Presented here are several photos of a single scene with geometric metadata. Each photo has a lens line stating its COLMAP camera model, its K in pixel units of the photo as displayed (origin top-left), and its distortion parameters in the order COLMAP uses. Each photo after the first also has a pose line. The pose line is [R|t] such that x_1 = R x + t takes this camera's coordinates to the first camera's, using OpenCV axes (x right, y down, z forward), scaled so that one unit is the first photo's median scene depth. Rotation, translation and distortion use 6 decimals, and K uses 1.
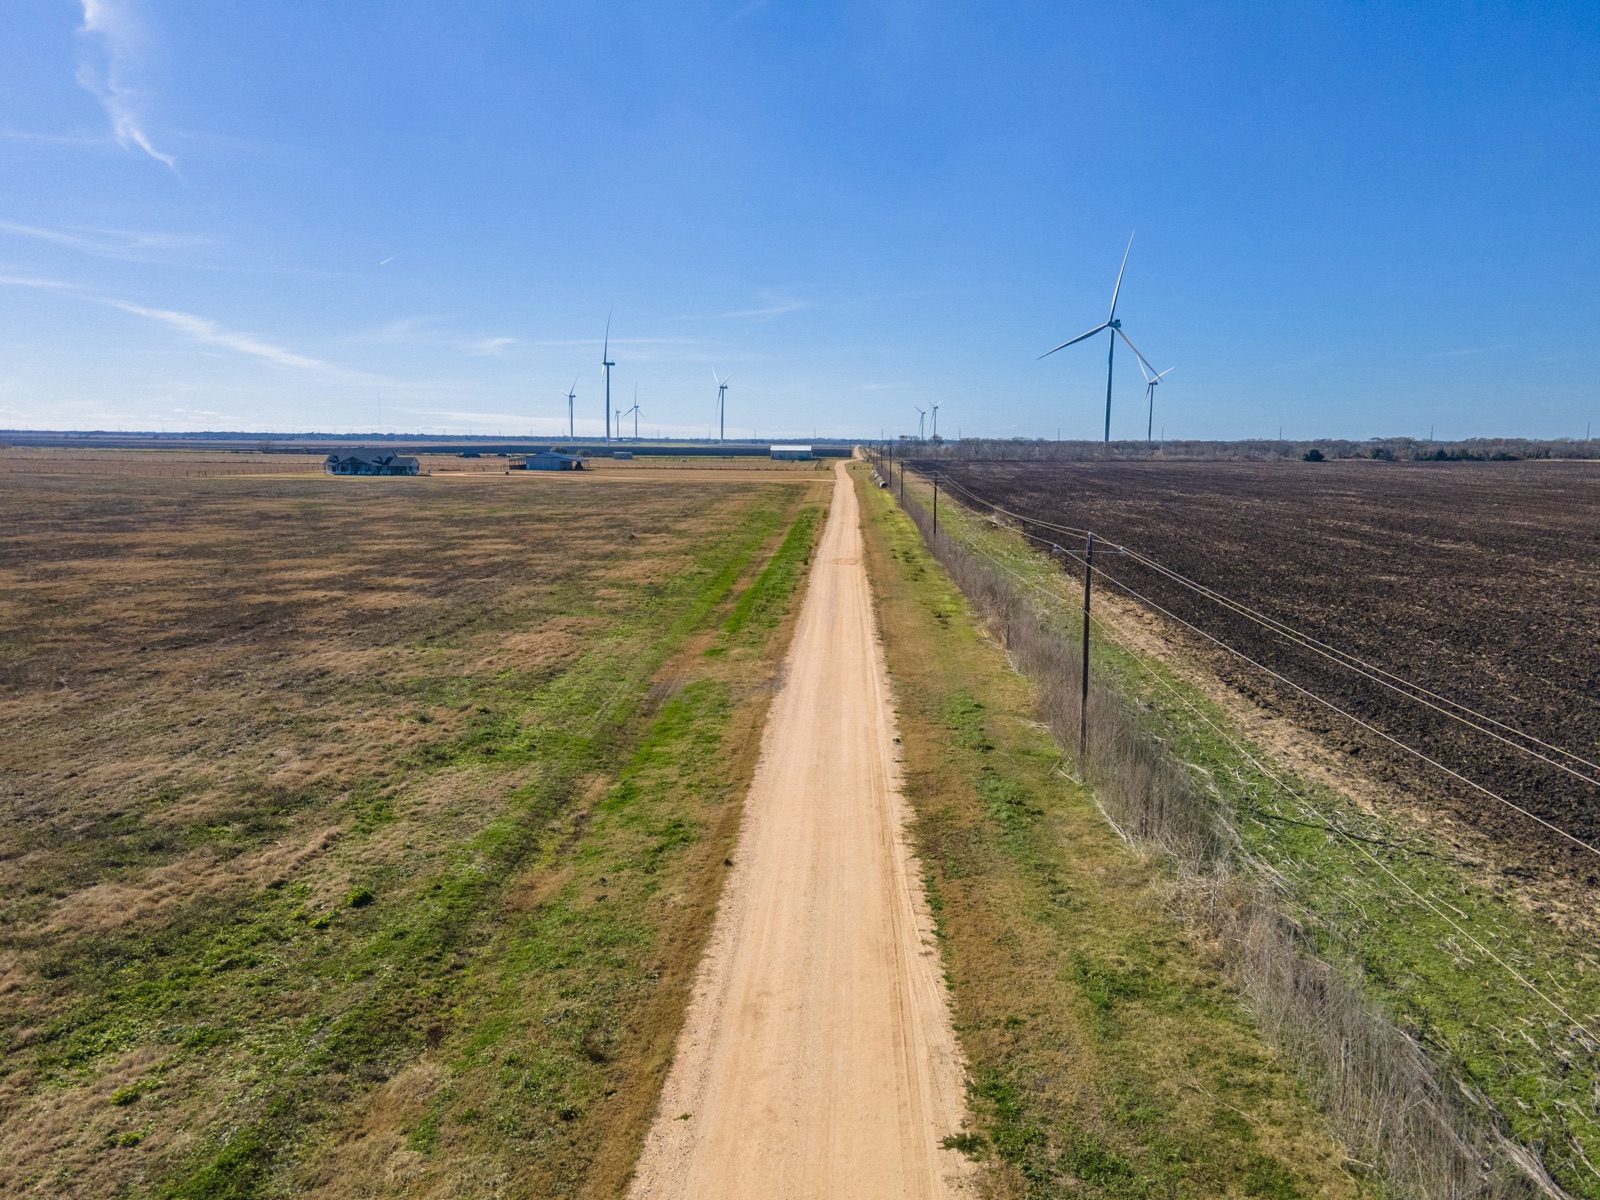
lens RADIAL K [[1157.8, 0, 801.8], [0, 1157.8, 609.4], [0, 0, 1]] dist [0.036591, 0.005359]
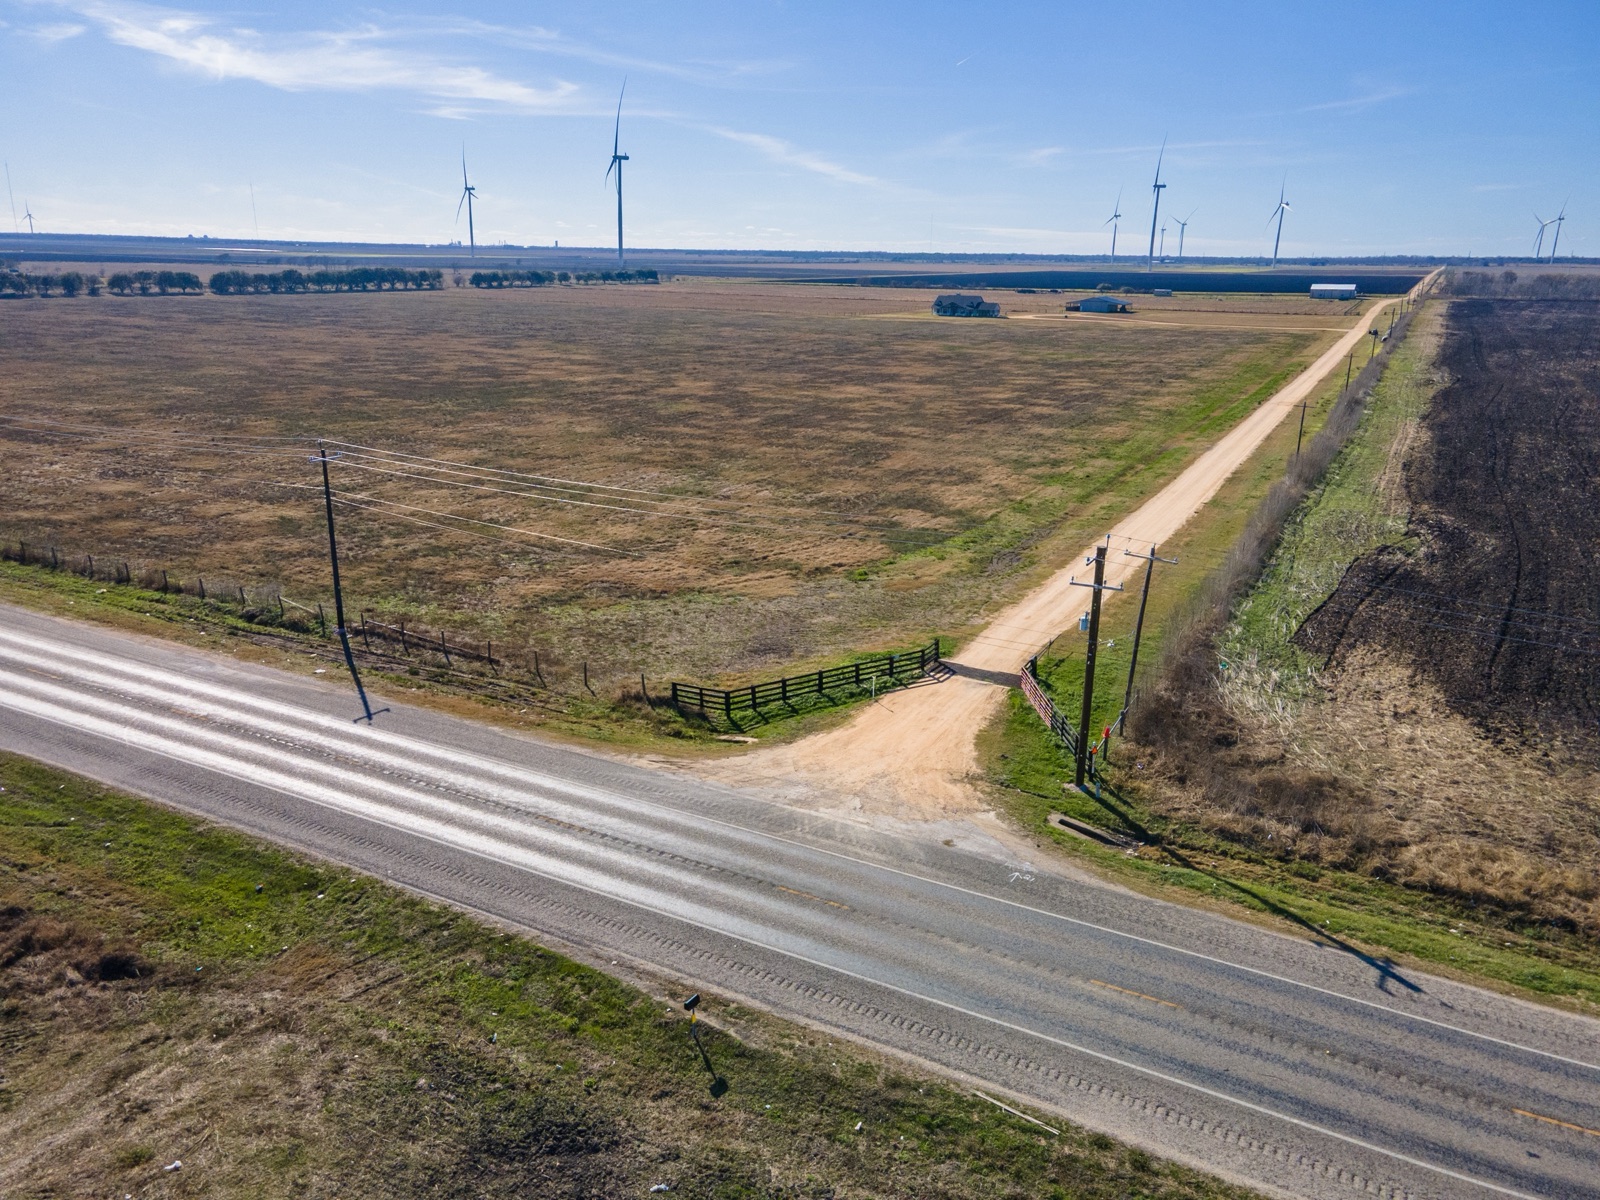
lens RADIAL K [[1157.8, 0, 801.8], [0, 1157.8, 609.4], [0, 0, 1]] dist [0.036591, 0.005359]
pose [[0.904014, 0.130548, -0.407082, 0.101663], [-0.068217, 0.984082, 0.164098, 0.019454], [0.422025, -0.120577, 0.898530, -0.703838]]
